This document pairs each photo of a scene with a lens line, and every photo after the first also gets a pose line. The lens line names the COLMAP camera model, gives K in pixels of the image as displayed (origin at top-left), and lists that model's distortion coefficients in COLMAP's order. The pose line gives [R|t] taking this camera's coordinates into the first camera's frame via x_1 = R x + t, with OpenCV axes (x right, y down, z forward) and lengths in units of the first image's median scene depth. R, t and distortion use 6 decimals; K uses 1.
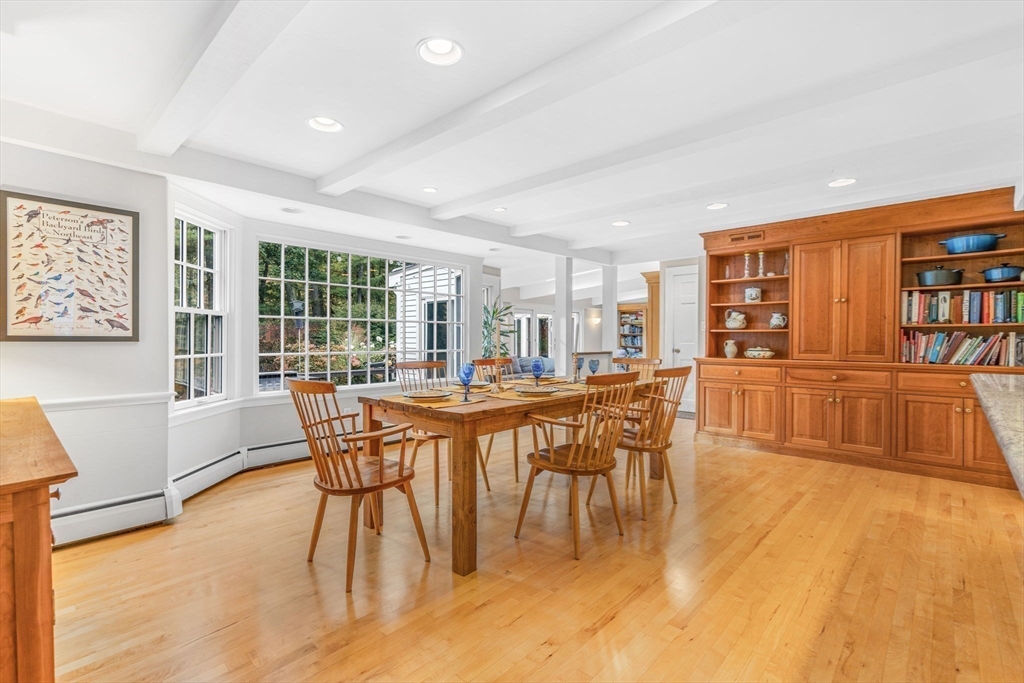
lens RADIAL K [[469.0, 0, 509.2], [0, 469.0, 337.7], [0, 0, 1]] dist [0.008825, 0.000605]
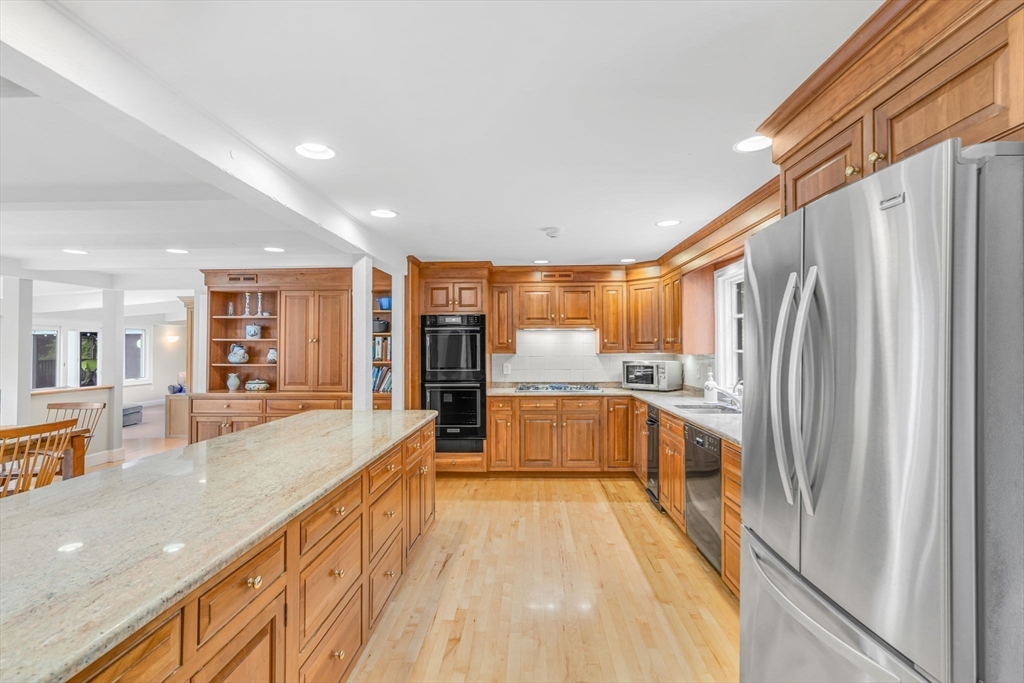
lens RADIAL K [[475.8, 0, 515.7], [0, 475.8, 347.9], [0, 0, 1]] dist [-0.000048, 0.000552]
pose [[0.759013, -0.001405, 0.651074, 0.328816], [0.002017, 0.999998, -0.000193, -0.064842], [-0.651073, 0.001460, 0.759014, -0.279396]]
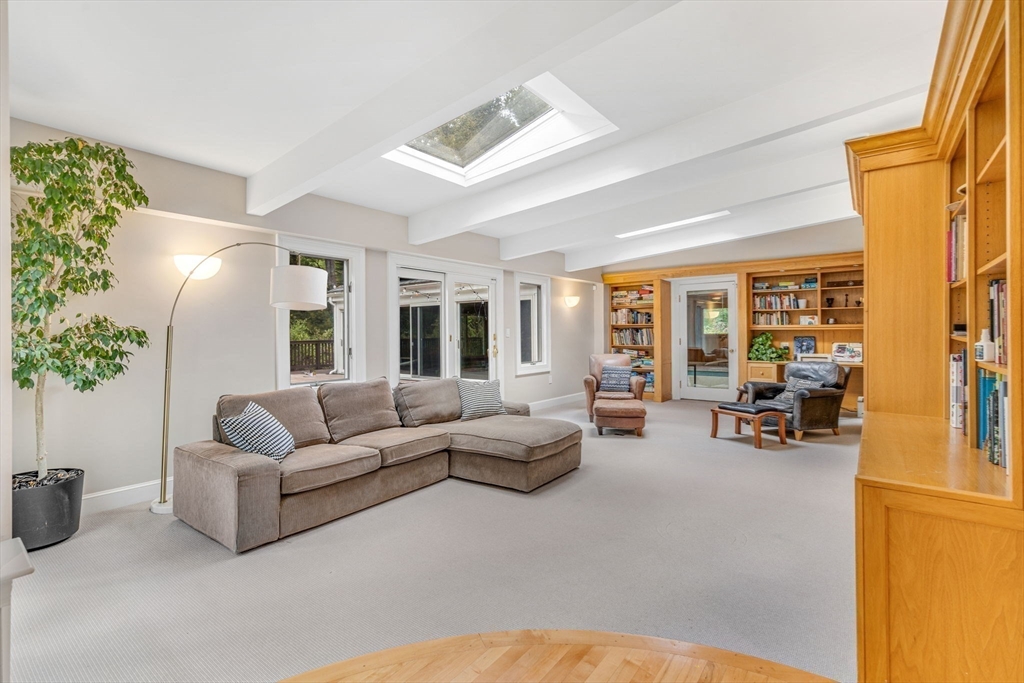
lens RADIAL K [[469.0, 0, 509.2], [0, 469.0, 337.7], [0, 0, 1]] dist [0.008825, 0.000605]
pose [[0.995646, -0.013911, 0.092173, 0.211652], [0.013443, 0.999893, 0.005698, 0.006039], [-0.092243, -0.004434, 0.995727, 1.590454]]
